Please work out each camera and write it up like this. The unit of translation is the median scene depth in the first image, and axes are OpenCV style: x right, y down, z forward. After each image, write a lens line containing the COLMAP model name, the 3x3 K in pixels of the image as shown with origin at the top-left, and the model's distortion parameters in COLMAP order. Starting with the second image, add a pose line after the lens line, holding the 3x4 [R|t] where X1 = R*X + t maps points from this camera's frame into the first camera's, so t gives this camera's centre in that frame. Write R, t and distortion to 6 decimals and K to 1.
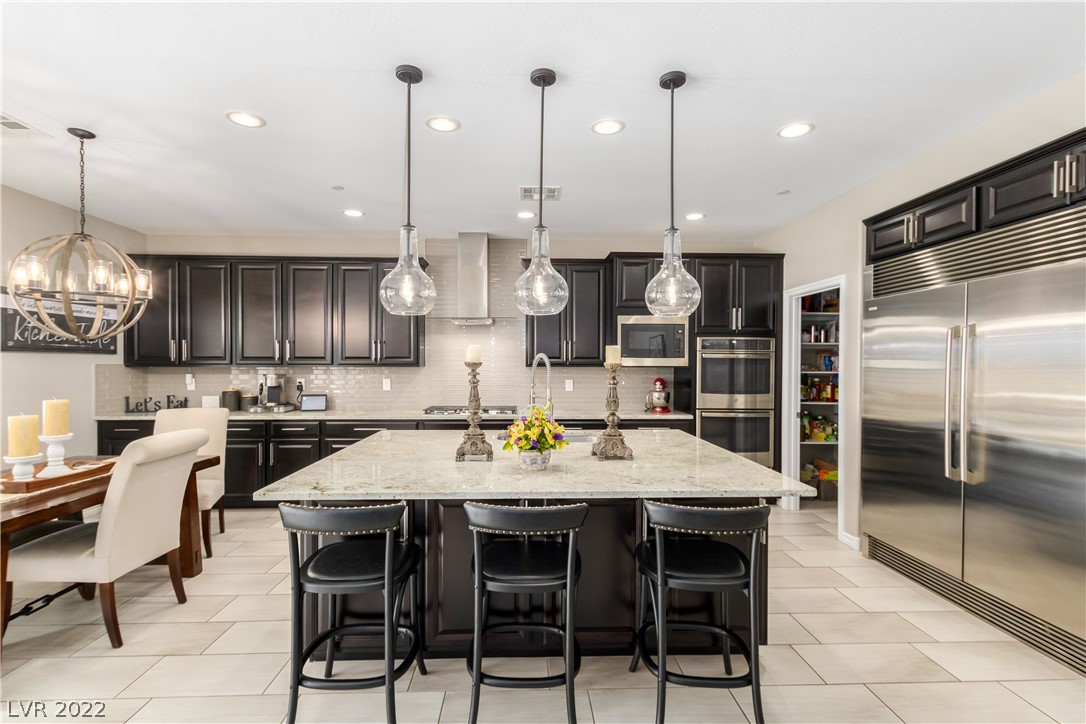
lens RADIAL K [[496.4, 0, 547.0], [0, 496.4, 367.1], [0, 0, 1]] dist [0.009061, -0.005290]
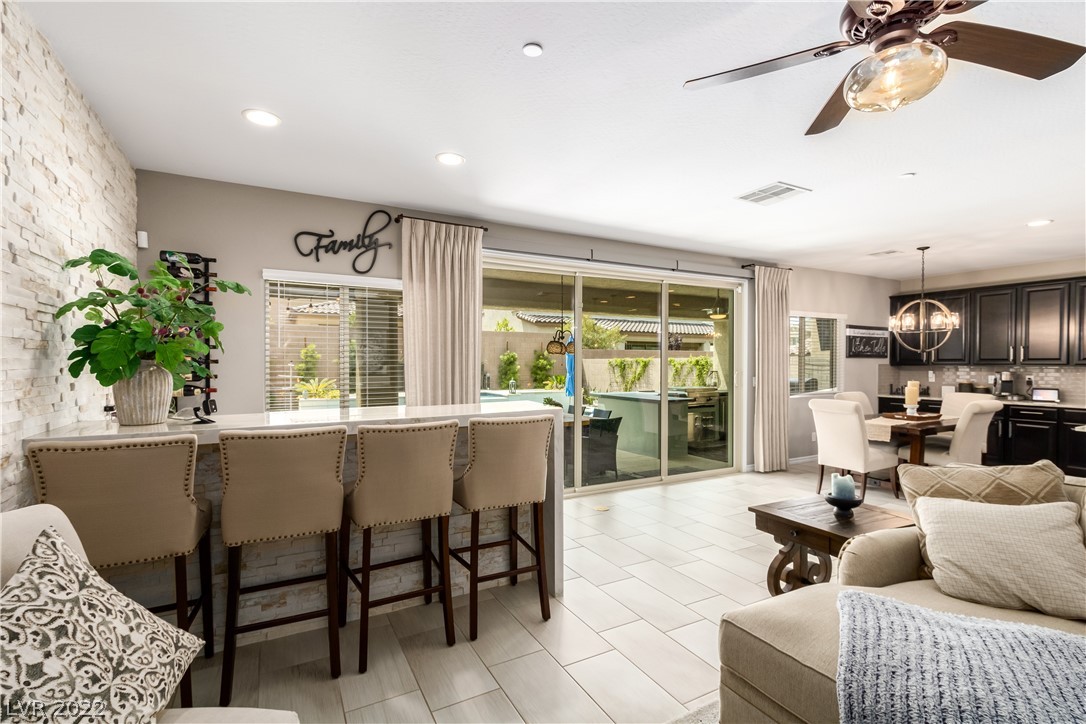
lens RADIAL K [[496.4, 0, 541.6], [0, 496.4, 360.1], [0, 0, 1]] dist [0.009061, -0.005290]
pose [[0.434053, -0.007347, -0.900857, 0.120766], [-0.004662, 0.999935, -0.010401, 0.003667], [0.900875, 0.008714, 0.433991, -0.737450]]
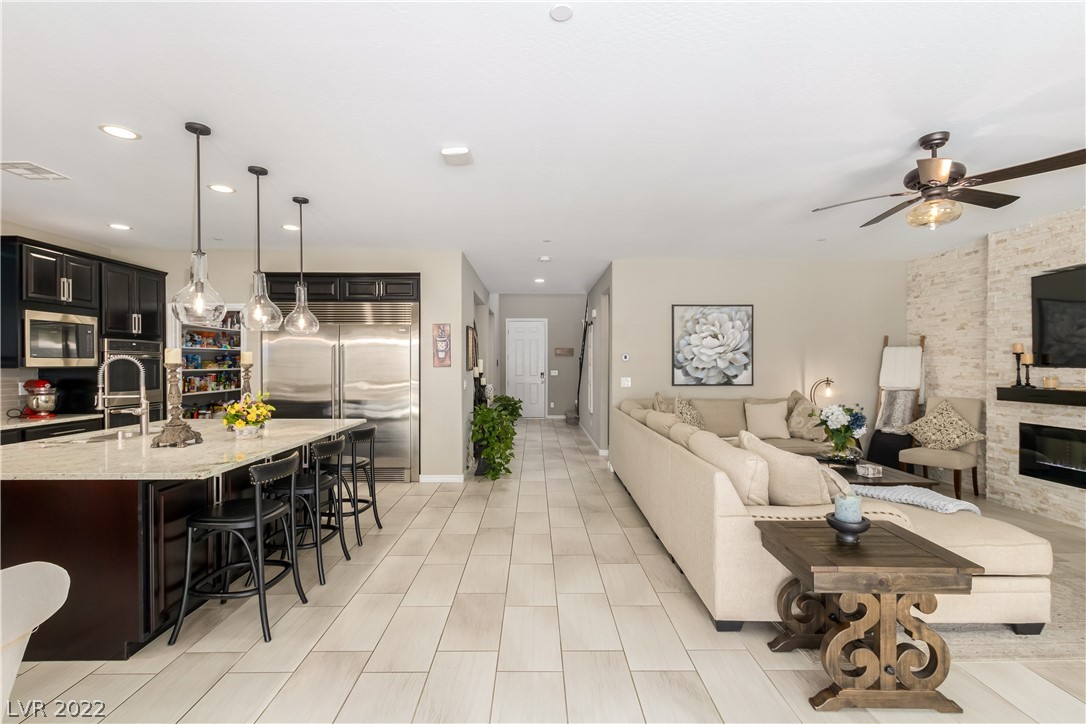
lens RADIAL K [[496.4, 0, 536.2], [0, 496.4, 368.3], [0, 0, 1]] dist [0.009061, -0.005290]
pose [[0.033833, -0.012274, 0.999352, -0.687513], [0.005844, 0.999910, 0.012083, -0.005202], [-0.999410, 0.005431, 0.033902, 0.069122]]
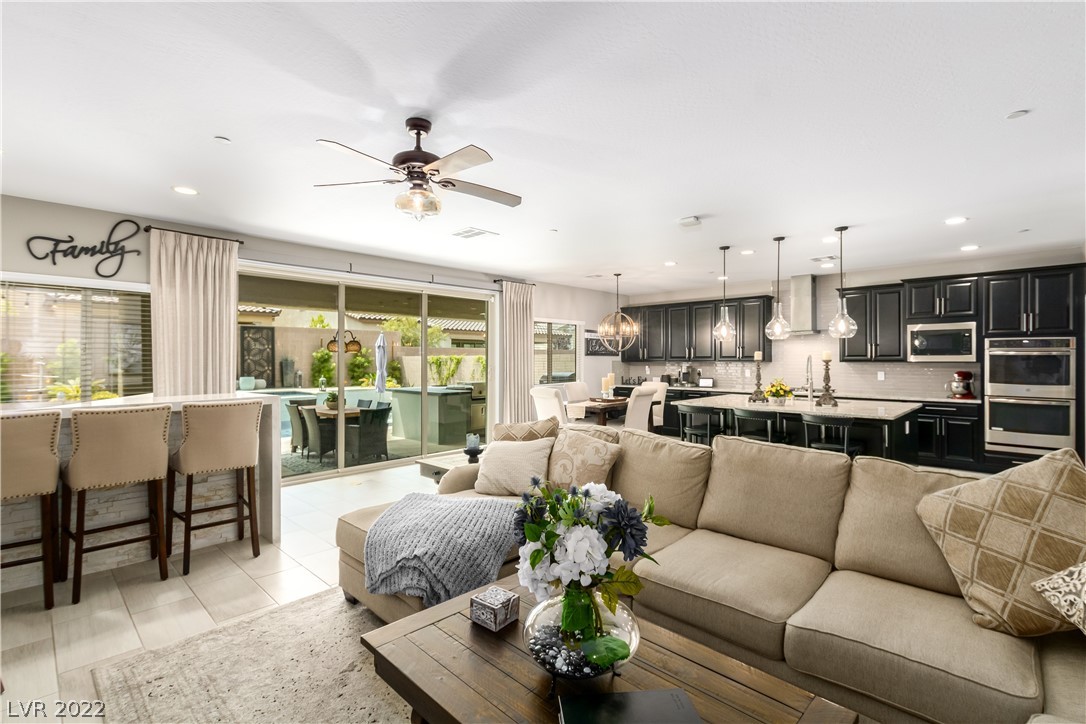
lens RADIAL K [[496.4, 0, 537.8], [0, 496.4, 354.3], [0, 0, 1]] dist [0.009061, -0.005290]
pose [[0.680806, -0.011267, -0.732377, 0.446332], [-0.002469, 0.999841, -0.017677, 0.005131], [0.732460, 0.013843, 0.680670, -0.686179]]
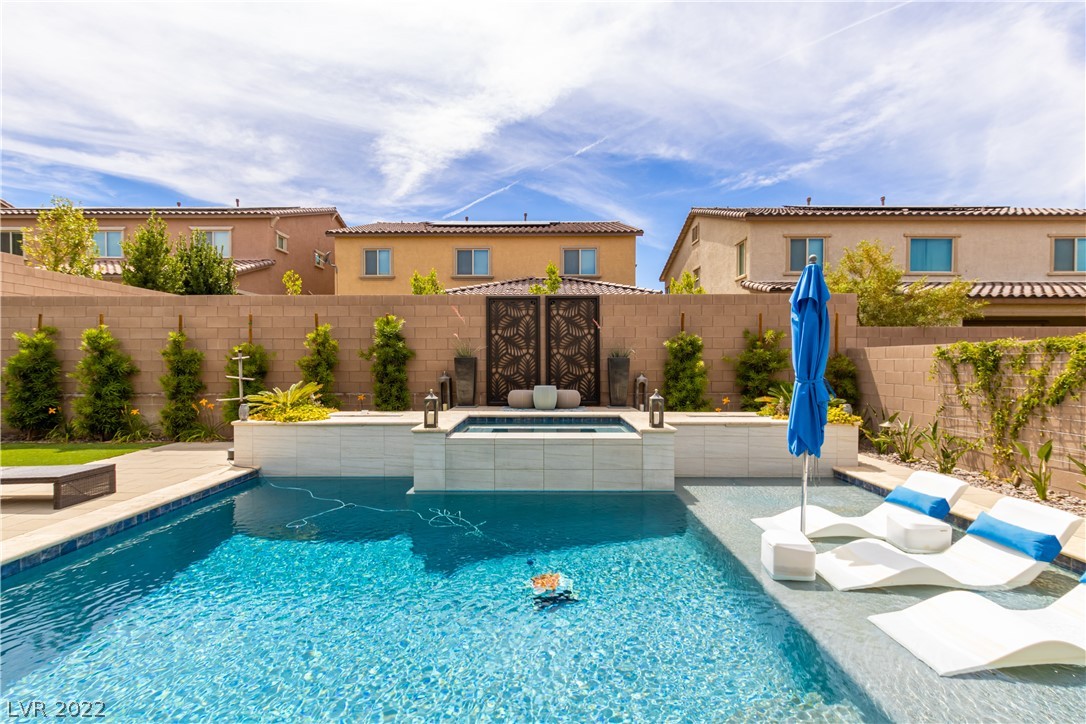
lens RADIAL K [[496.4, 0, 540.2], [0, 496.4, 363.5], [0, 0, 1]] dist [0.009061, -0.005290]
pose [[-0.048067, 0.000620, -0.998844, -1.459741], [-0.007318, 0.999973, 0.000973, 0.018497], [0.998817, 0.007356, -0.048061, 0.209432]]
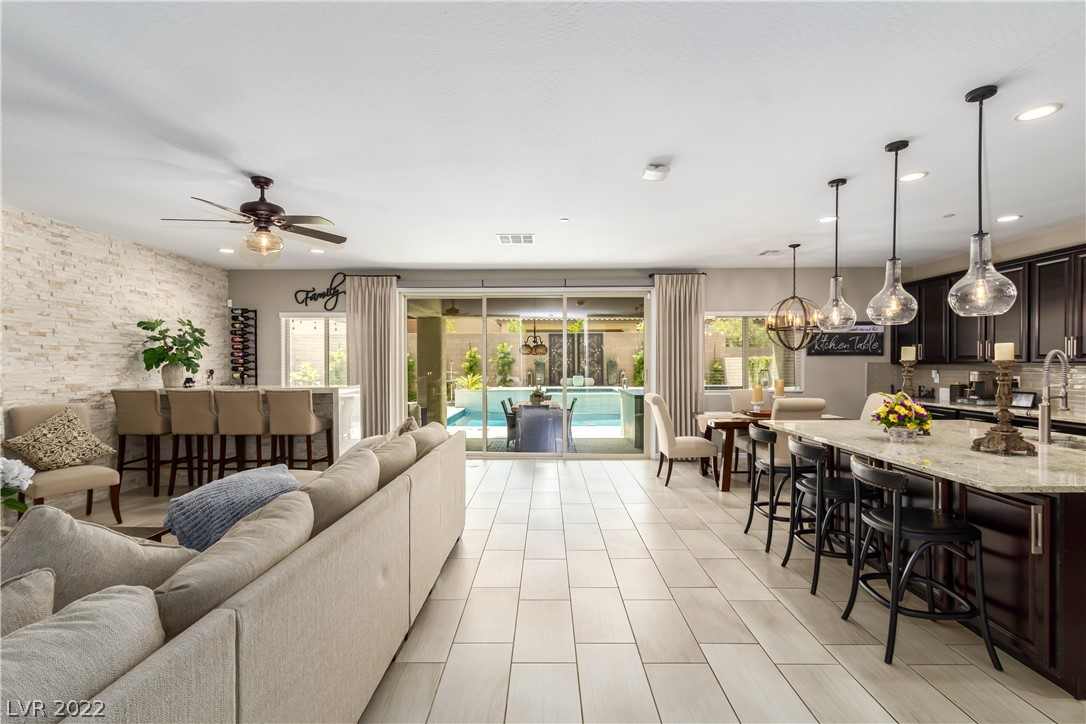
lens RADIAL K [[496.4, 0, 540.8], [0, 496.4, 367.7], [0, 0, 1]] dist [0.009061, -0.005290]
pose [[-0.056094, 0.009616, -0.998379, 0.660788], [-0.003709, 0.999945, 0.009840, -0.000595], [0.998419, 0.004255, -0.056056, 0.069049]]
